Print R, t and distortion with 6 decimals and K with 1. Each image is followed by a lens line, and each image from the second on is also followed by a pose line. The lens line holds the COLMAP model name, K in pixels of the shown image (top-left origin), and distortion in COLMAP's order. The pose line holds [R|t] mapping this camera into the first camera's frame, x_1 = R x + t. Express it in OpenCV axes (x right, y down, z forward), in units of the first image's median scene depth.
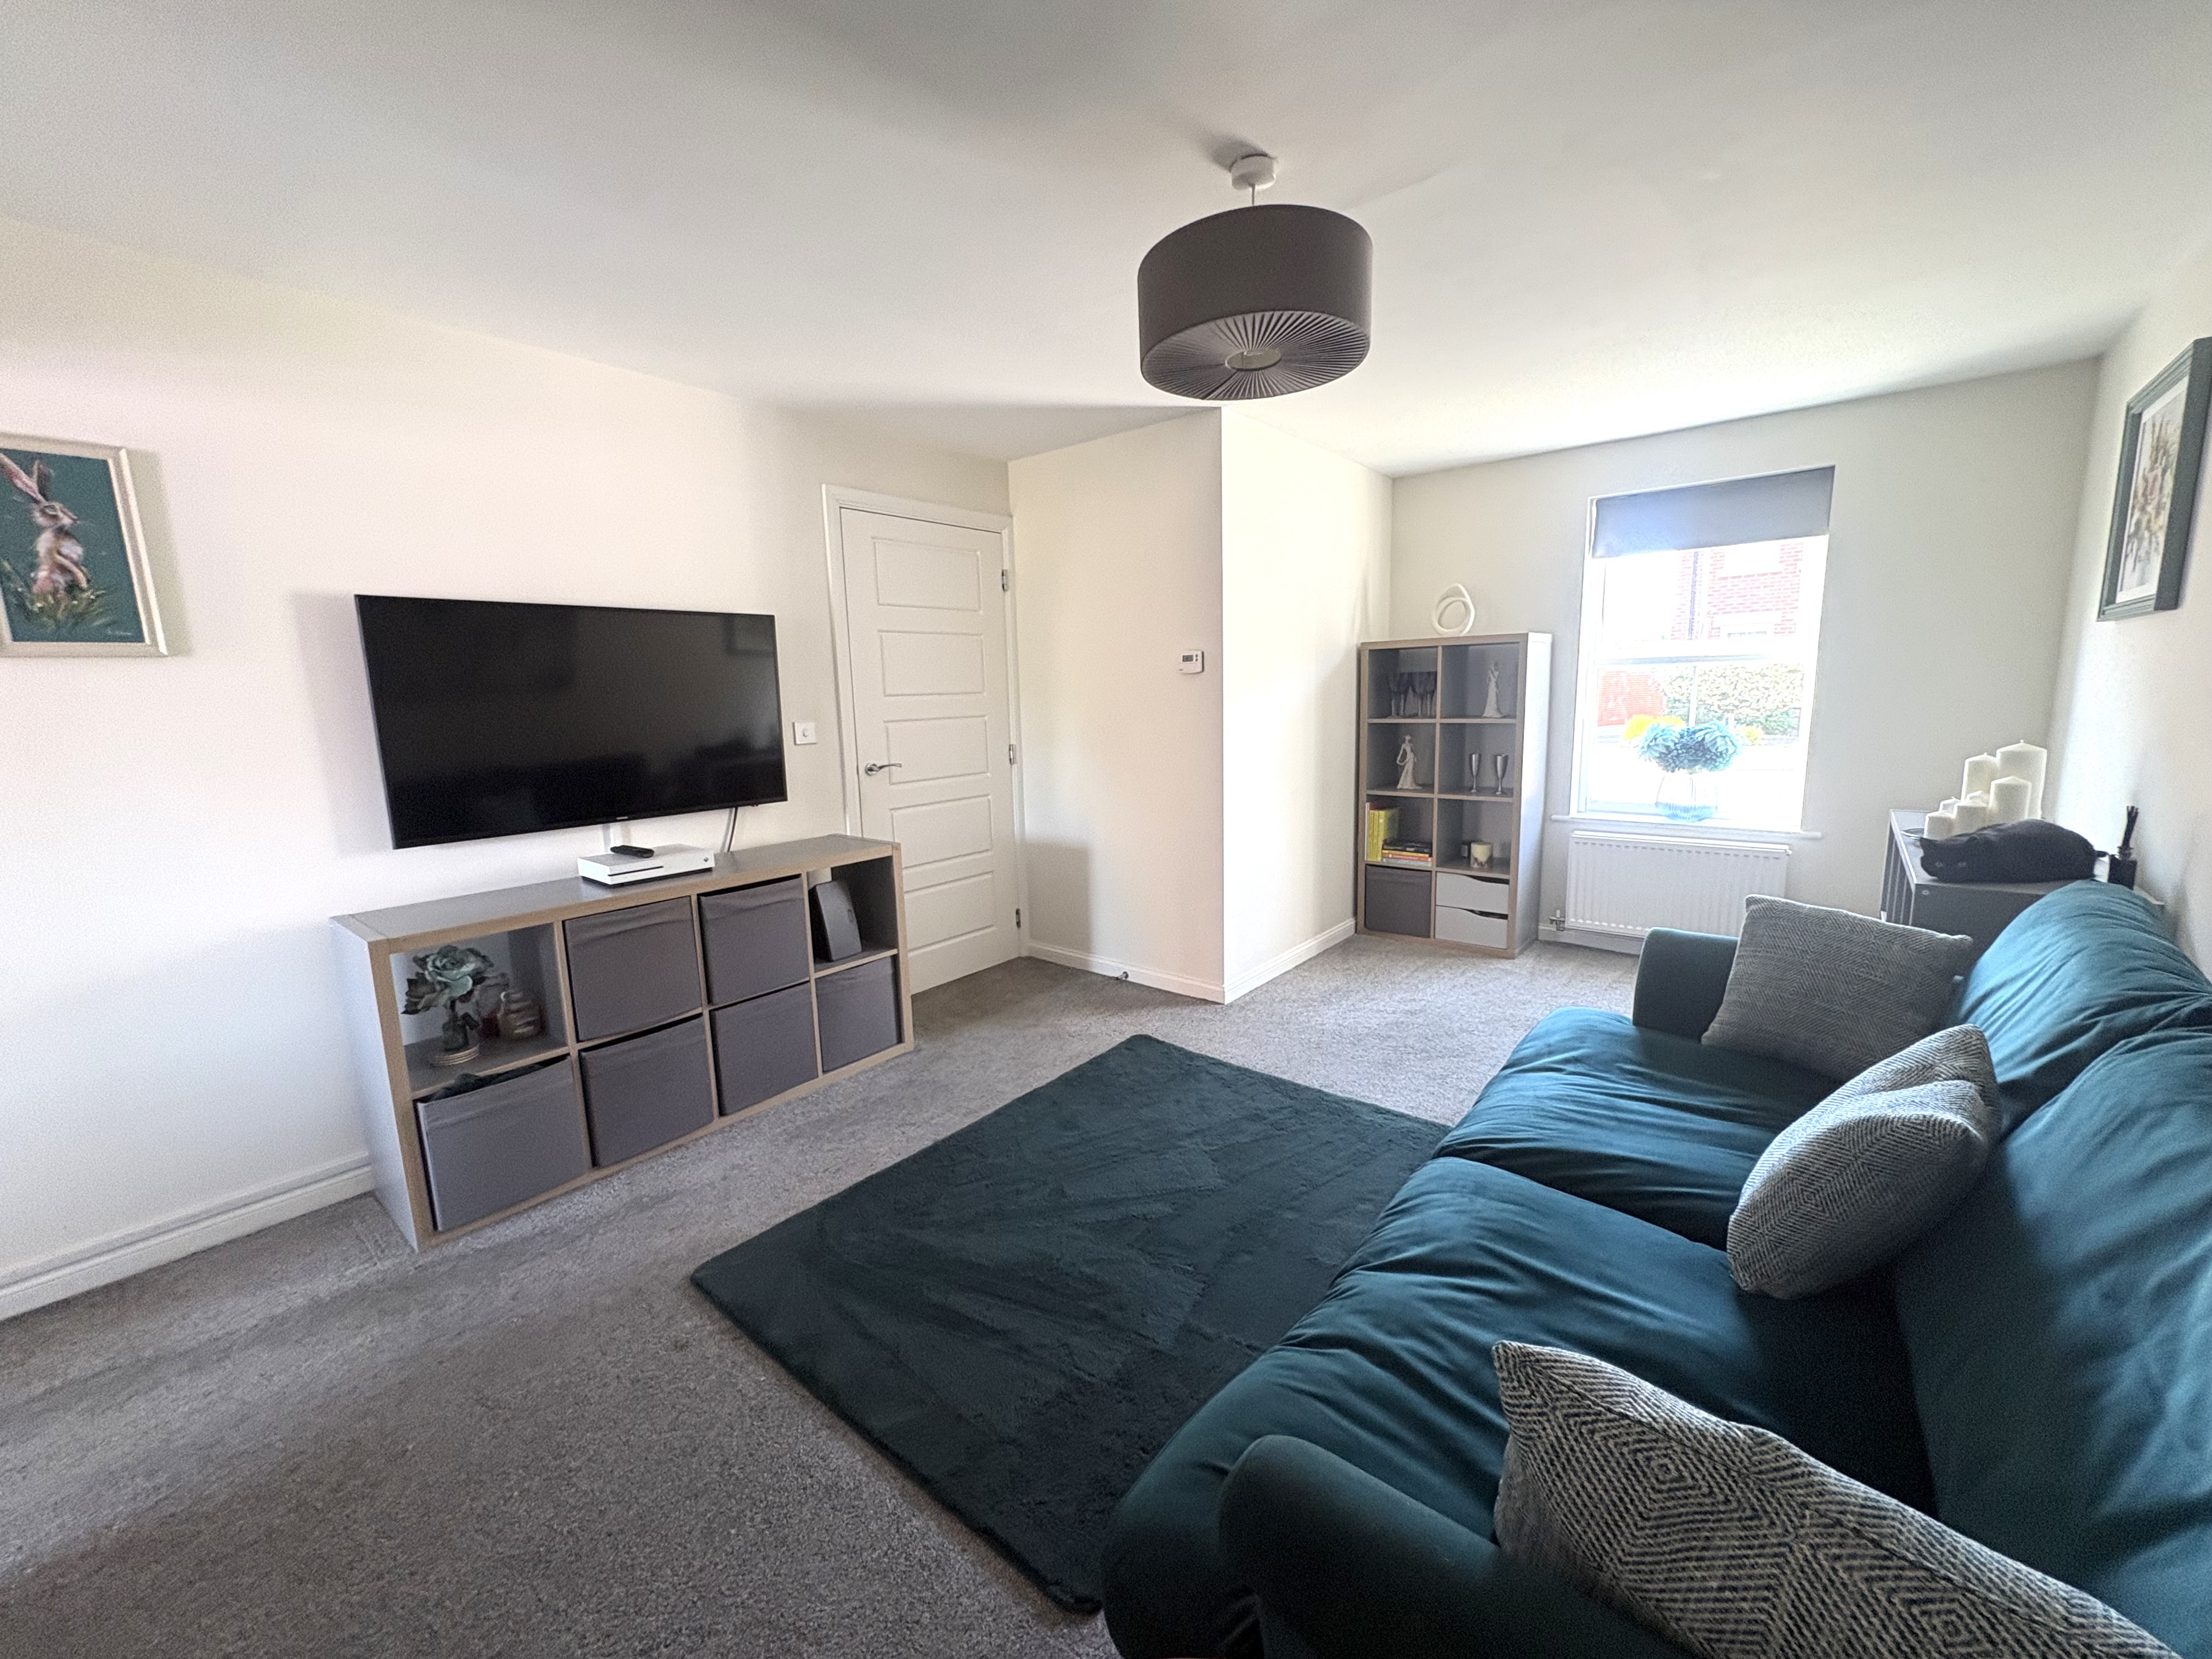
lens RADIAL K [[885.8, 0, 1106.0], [0, 885.8, 829.5], [0, 0, 1]] dist [-0.000122, -0.000577]
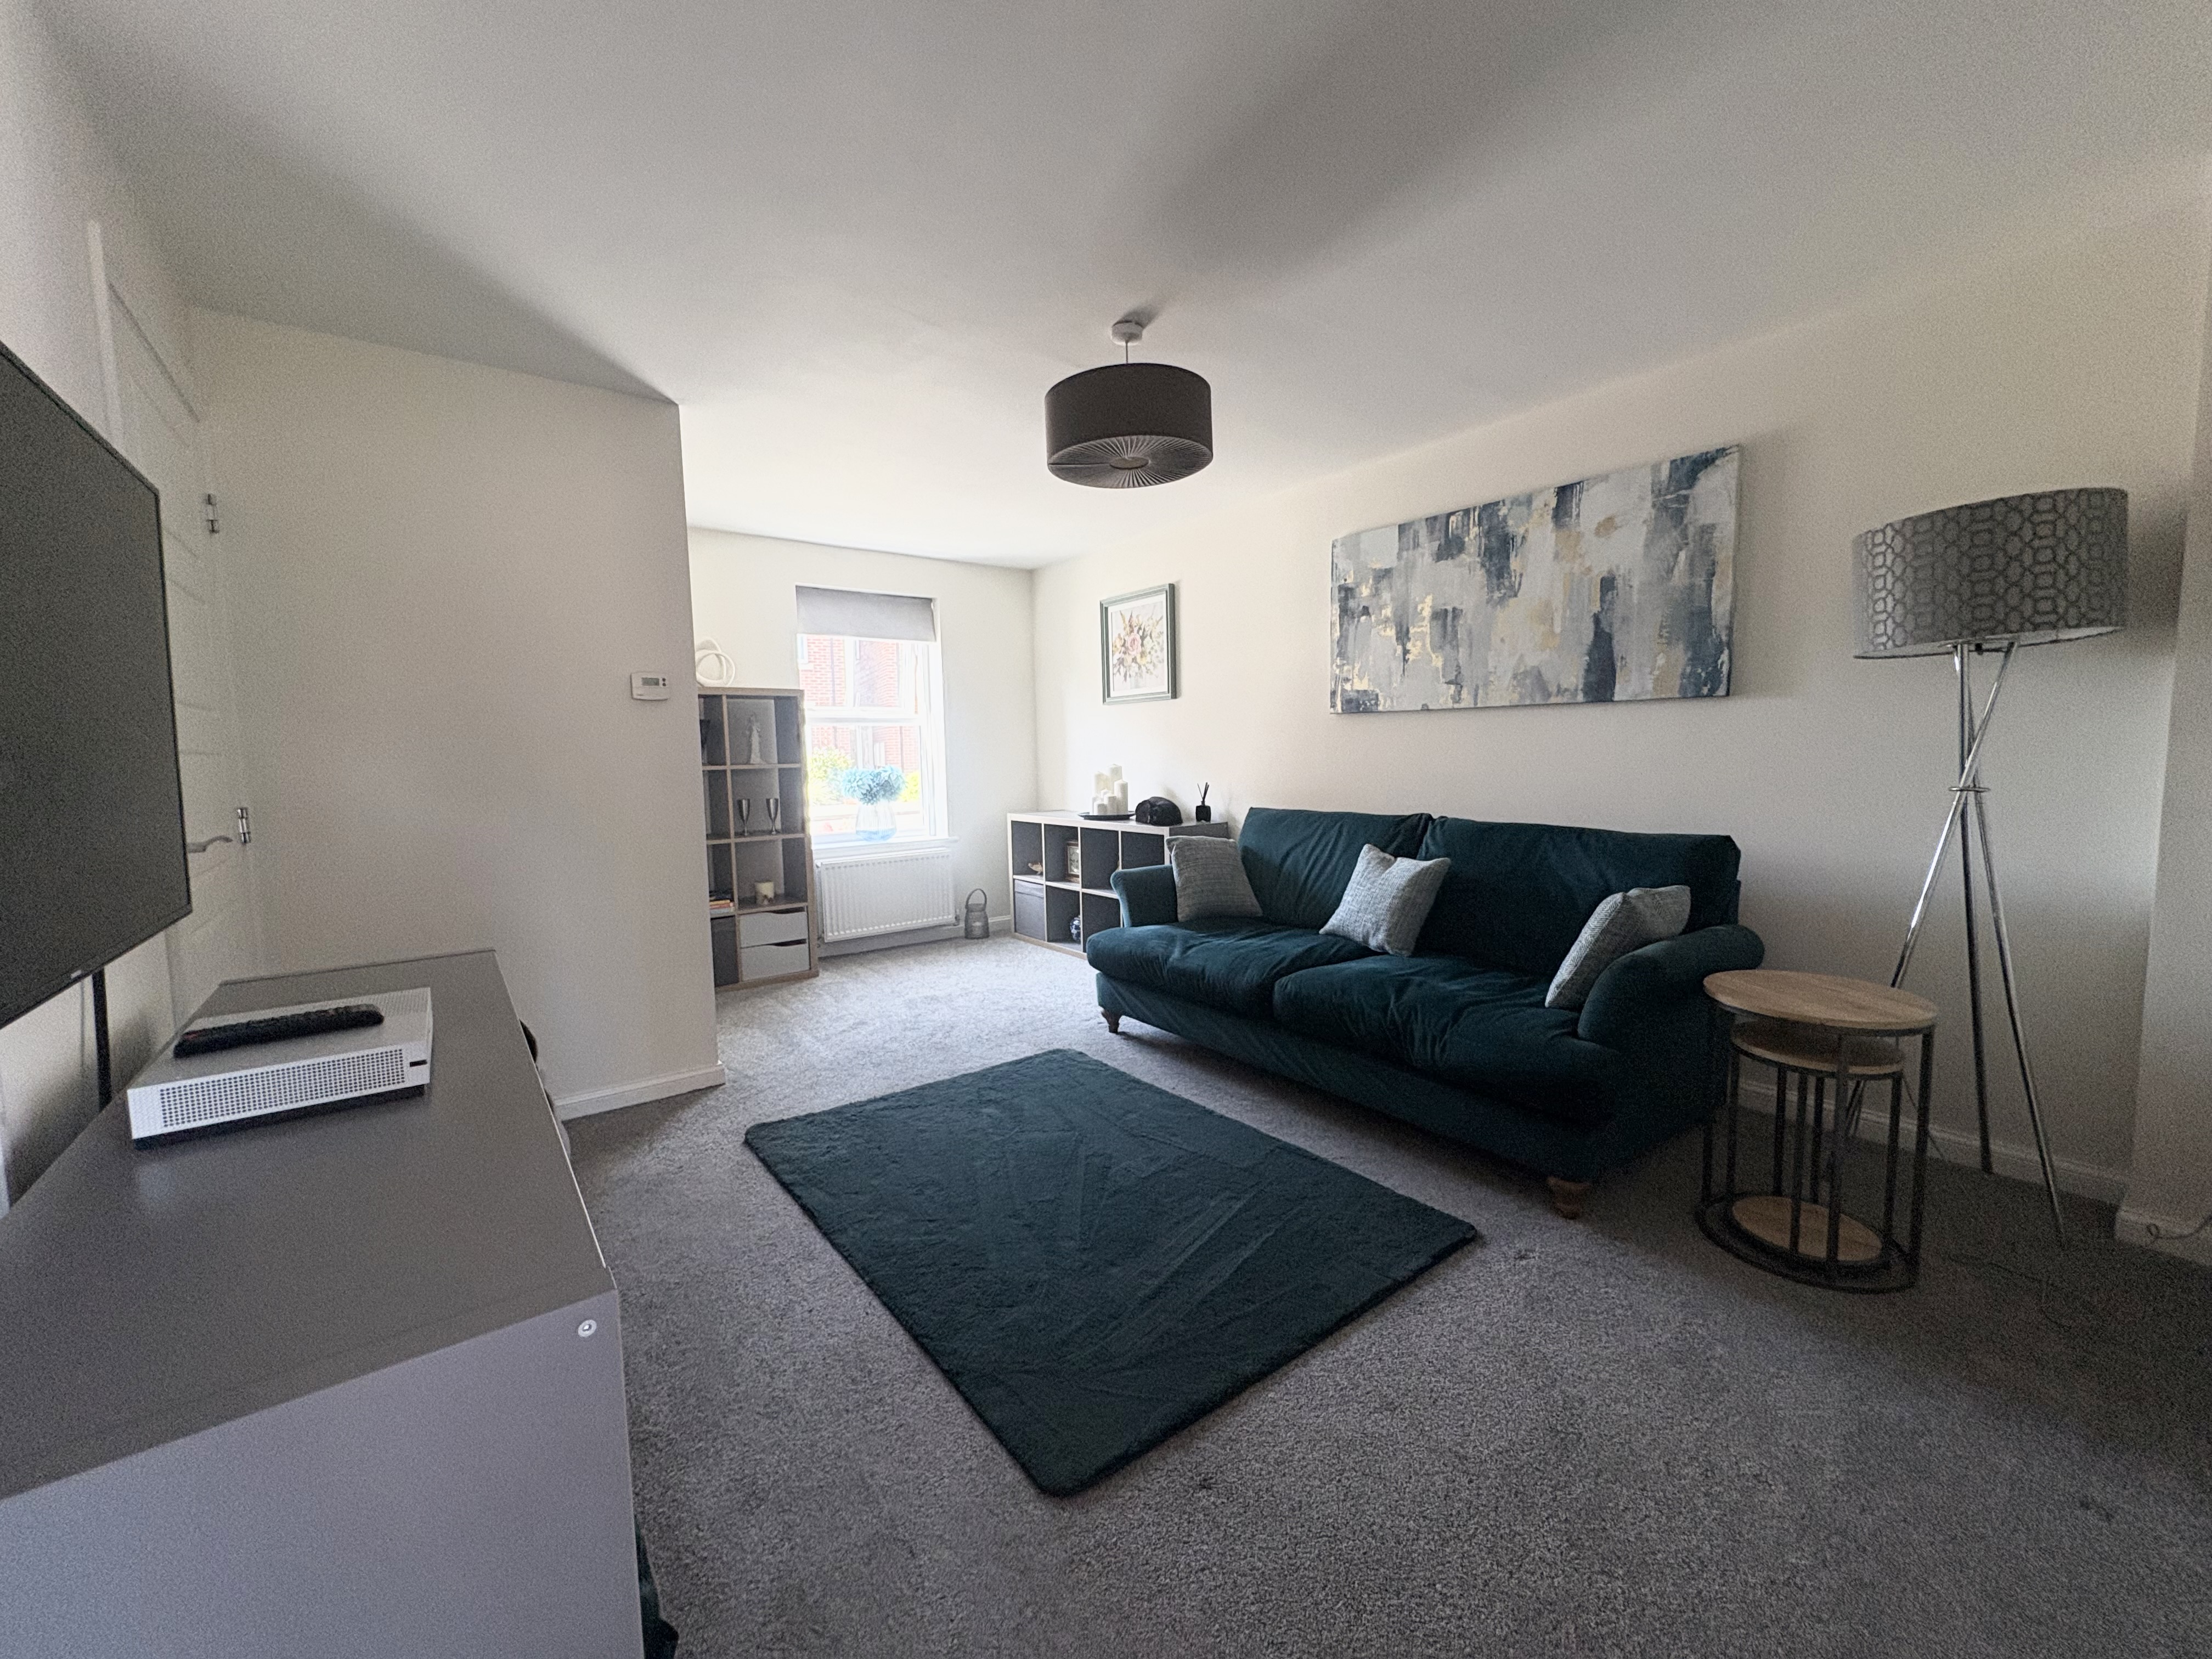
lens RADIAL K [[885.8, 0, 1106.0], [0, 885.8, 829.5], [0, 0, 1]] dist [-0.000122, -0.000577]
pose [[0.221396, -0.066378, 0.972922, -0.641555], [0.167976, 0.985364, 0.029002, -0.009494], [-0.960608, 0.157006, 0.229305, 0.429574]]
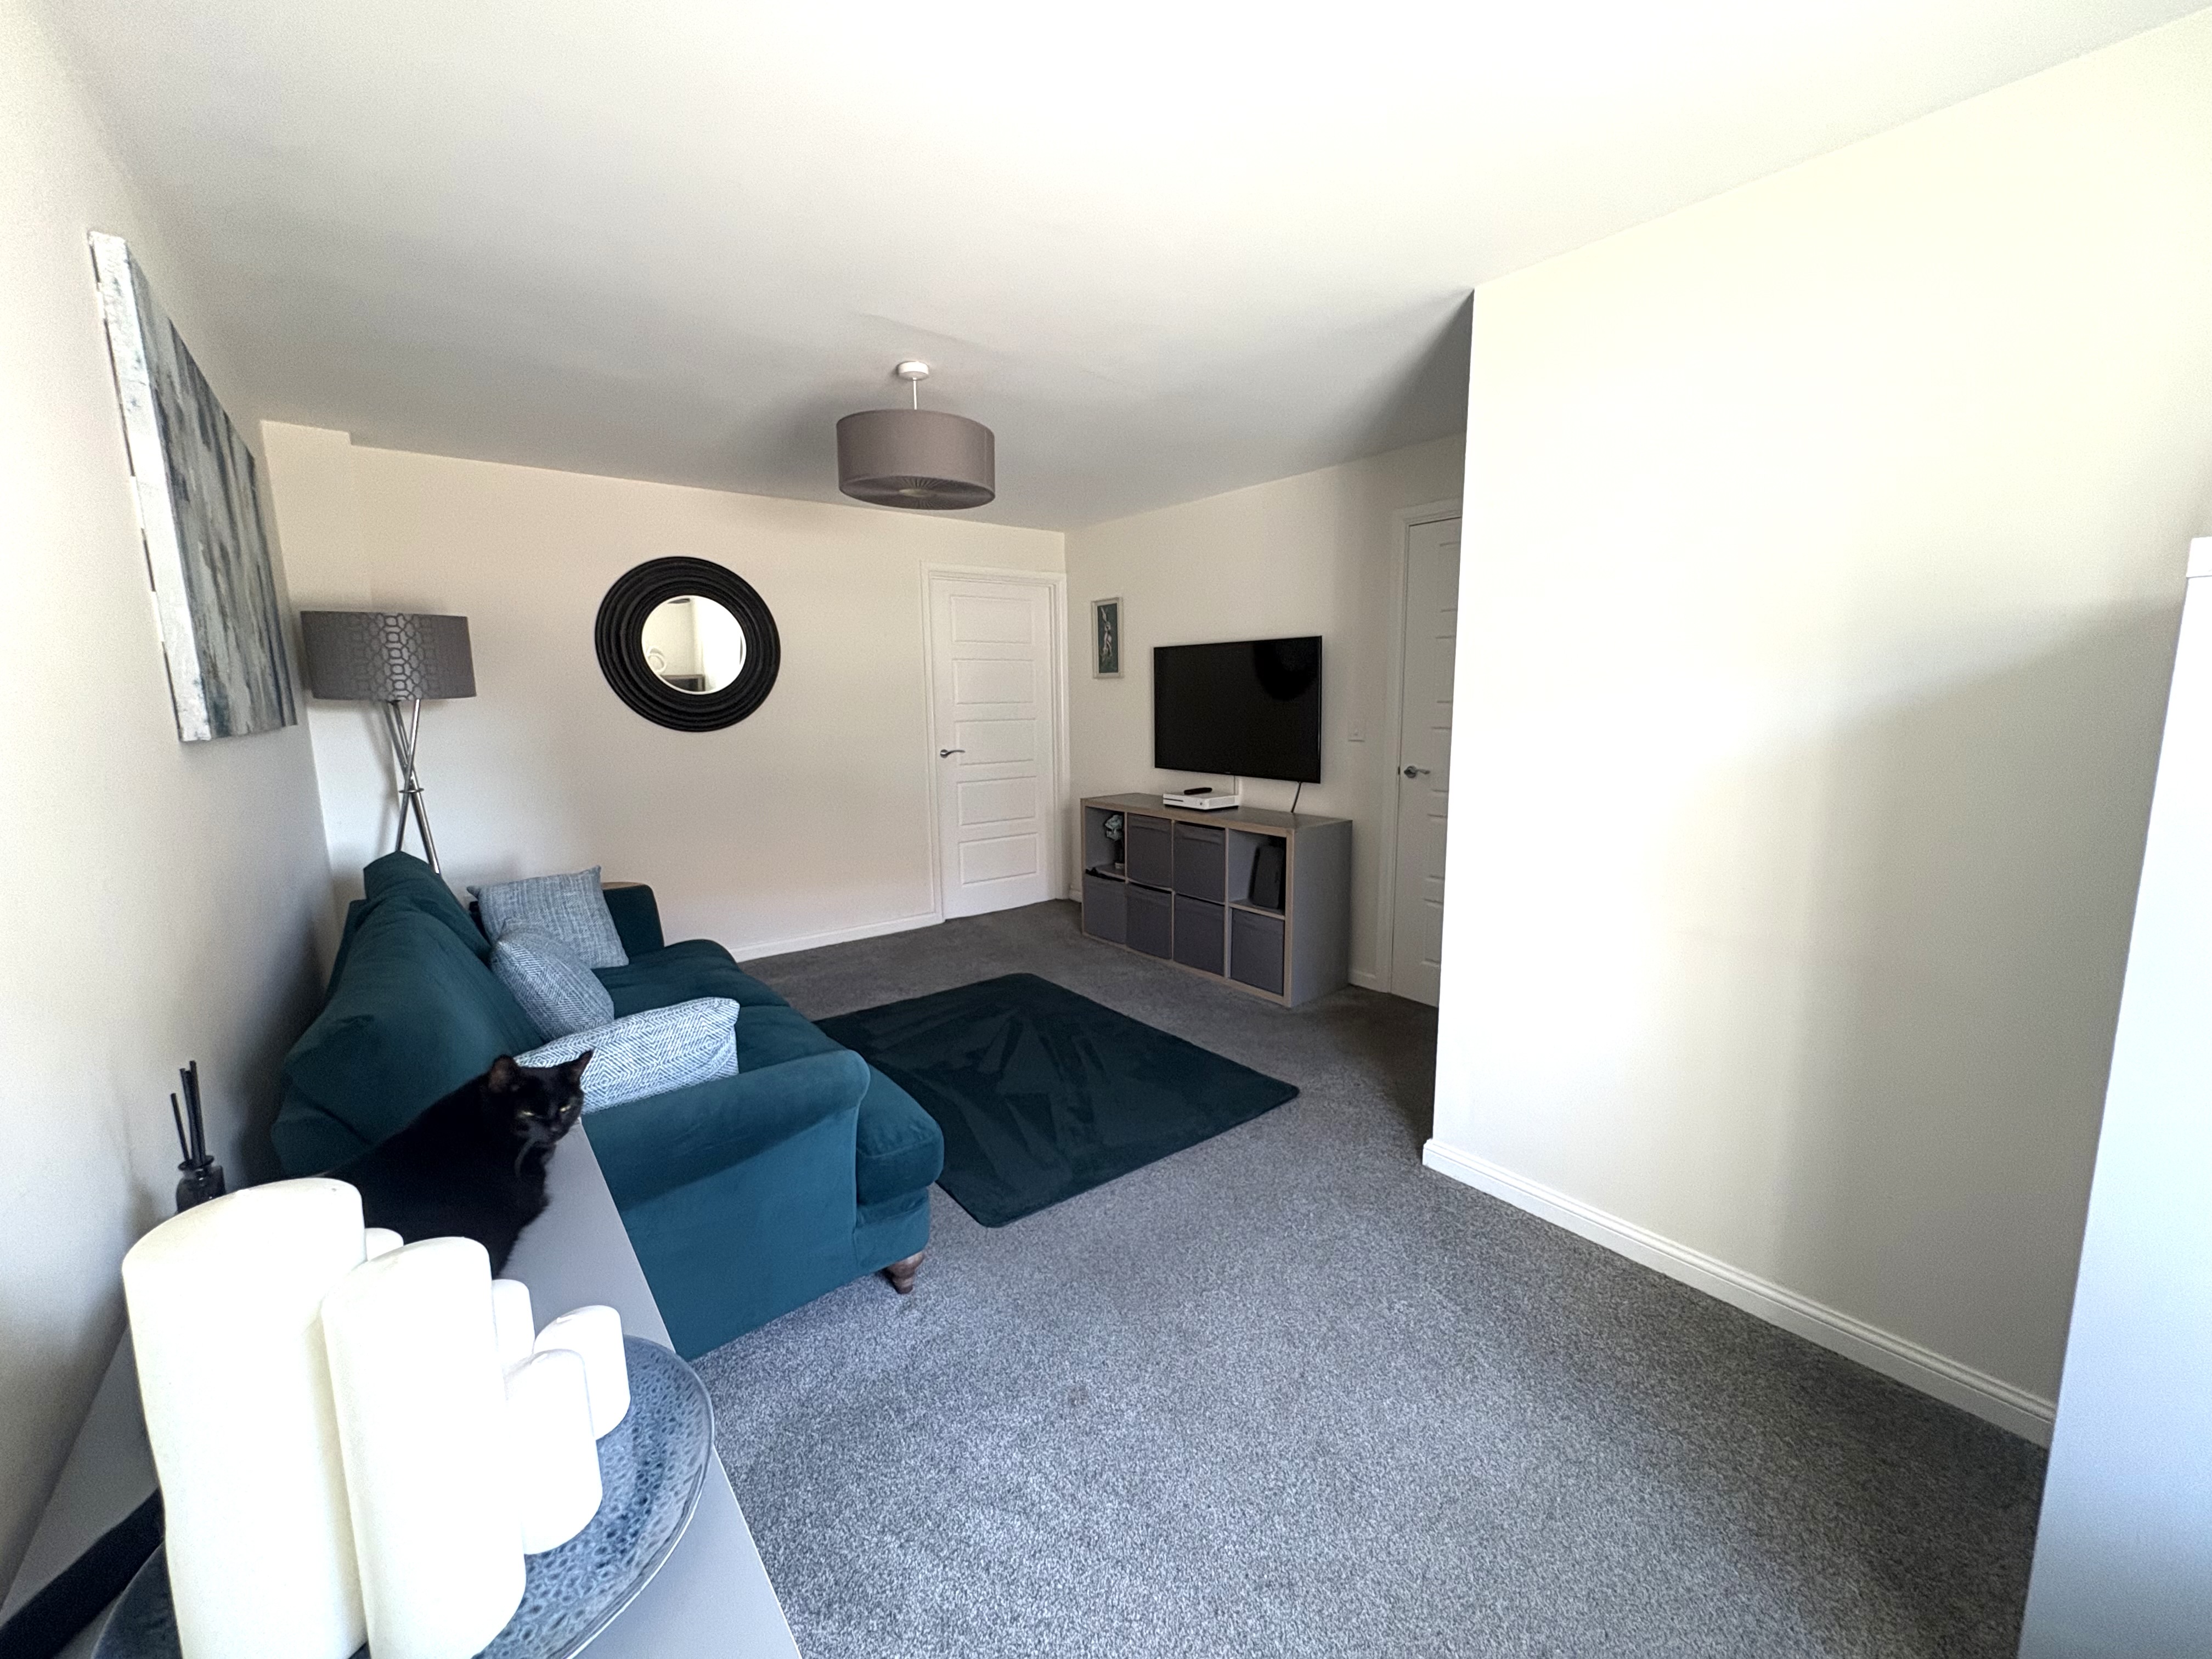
lens RADIAL K [[885.8, 0, 1106.0], [0, 885.8, 829.5], [0, 0, 1]] dist [-0.000122, -0.000577]
pose [[-0.218247, 0.178198, -0.959486, 0.869919], [-0.138686, 0.967545, 0.211241, -0.181903], [0.965989, 0.179169, -0.186450, 0.905364]]
